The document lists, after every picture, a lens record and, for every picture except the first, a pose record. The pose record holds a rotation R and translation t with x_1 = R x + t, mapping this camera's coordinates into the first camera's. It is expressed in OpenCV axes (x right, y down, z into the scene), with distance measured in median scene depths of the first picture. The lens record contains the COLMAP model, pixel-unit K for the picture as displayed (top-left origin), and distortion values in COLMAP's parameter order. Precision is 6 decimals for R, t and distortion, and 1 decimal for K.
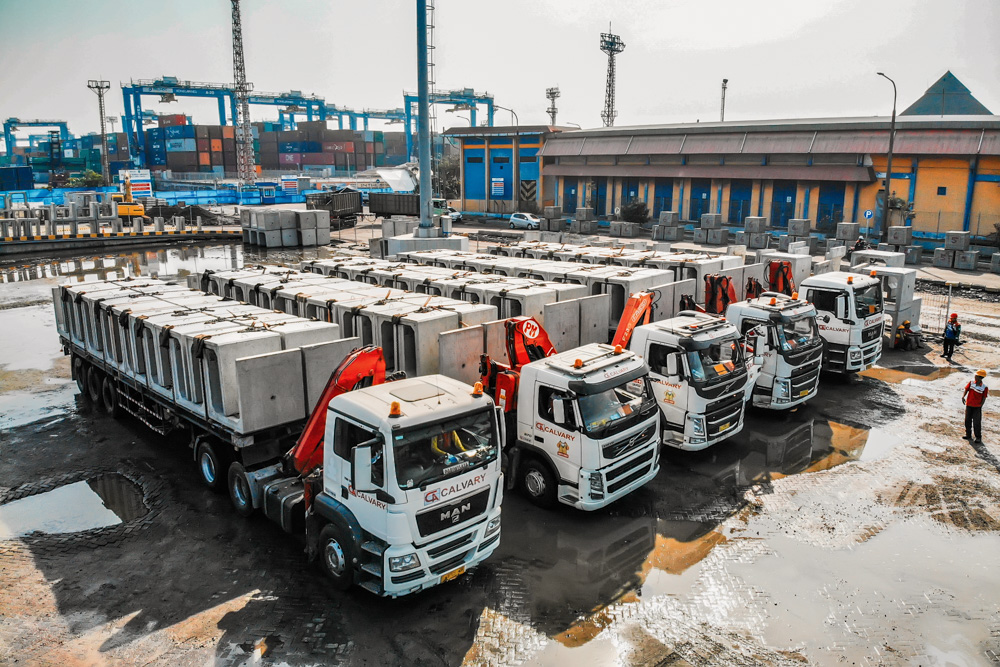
lens RADIAL K [[695.1, 0, 485.6], [0, 695.1, 333.4], [0, 0, 1]] dist [0.093833, -0.183977]
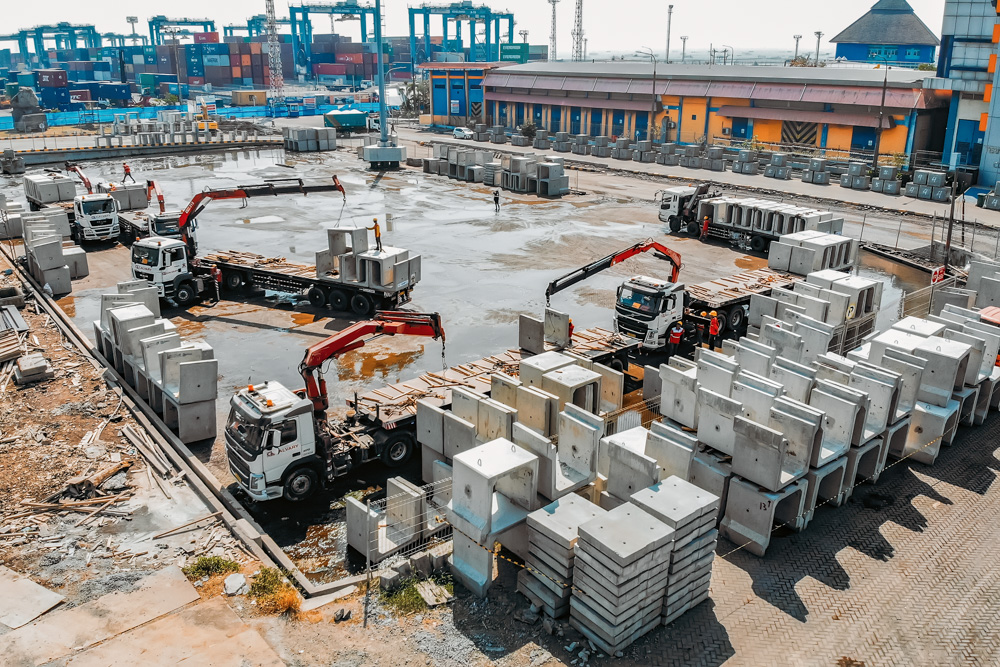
lens RADIAL K [[733.2, 0, 483.0], [0, 733.2, 318.9], [0, 0, 1]] dist [0.060651, -0.143818]
pose [[0.999170, 0.011432, -0.039106, 0.129931], [-0.007199, 0.994265, 0.106704, 0.055547], [0.040101, -0.106334, 0.993521, -0.500481]]
